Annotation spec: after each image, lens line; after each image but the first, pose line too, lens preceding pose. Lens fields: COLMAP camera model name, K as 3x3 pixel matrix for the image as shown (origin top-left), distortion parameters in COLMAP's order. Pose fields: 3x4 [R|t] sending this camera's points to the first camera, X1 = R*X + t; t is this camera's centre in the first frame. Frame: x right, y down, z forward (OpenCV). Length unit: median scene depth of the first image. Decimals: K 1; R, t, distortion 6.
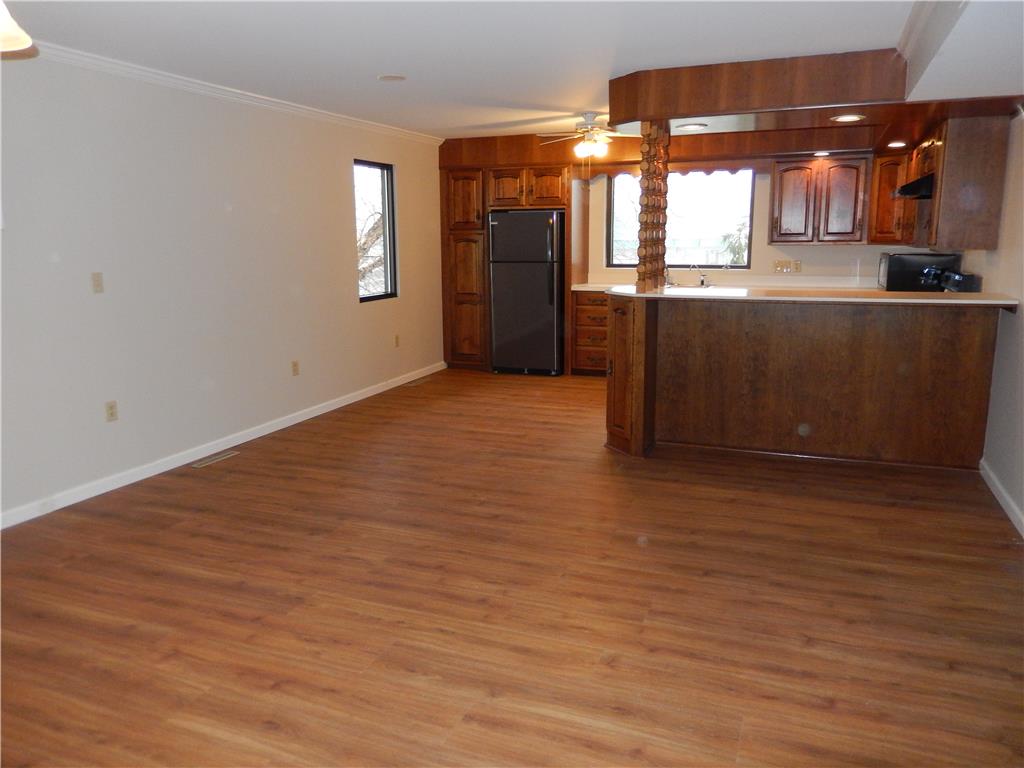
lens RADIAL K [[759.7, 0, 507.7], [0, 759.7, 382.3], [0, 0, 1]] dist [-0.014122, -0.016504]
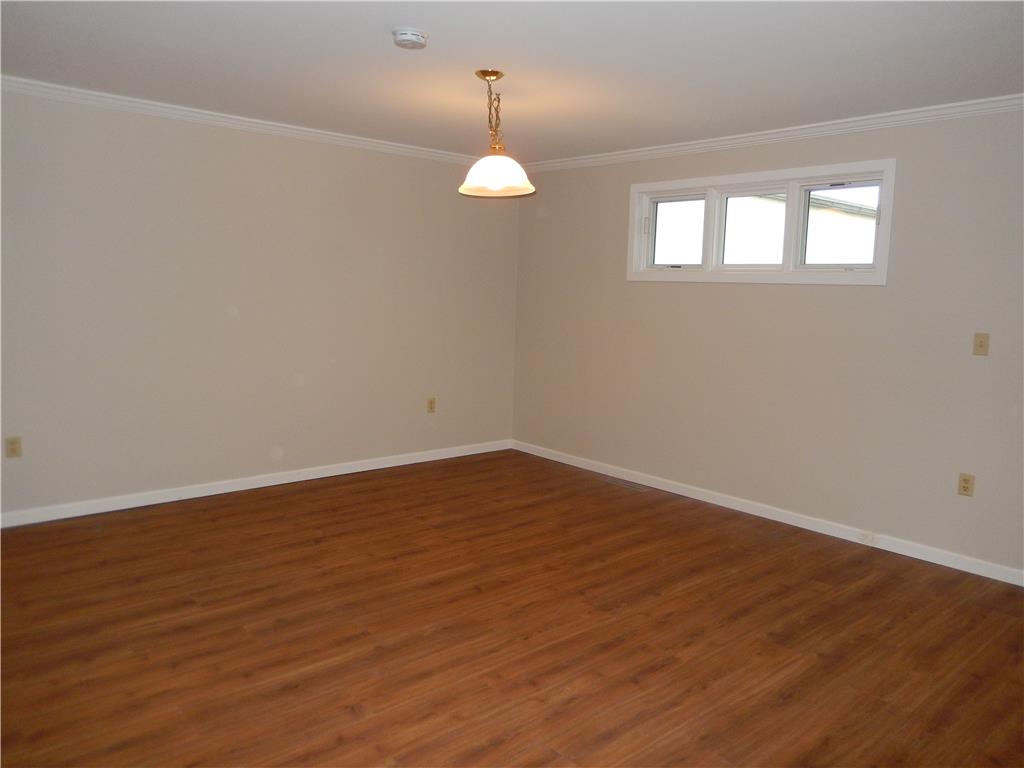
lens RADIAL K [[759.7, 0, 509.9], [0, 759.7, 386.1], [0, 0, 1]] dist [-0.014122, -0.016504]
pose [[-0.452898, 0.106963, -0.885123, 0.694985], [-0.189828, 0.958444, 0.212955, -0.223533], [0.871119, 0.264468, -0.413773, 1.179406]]
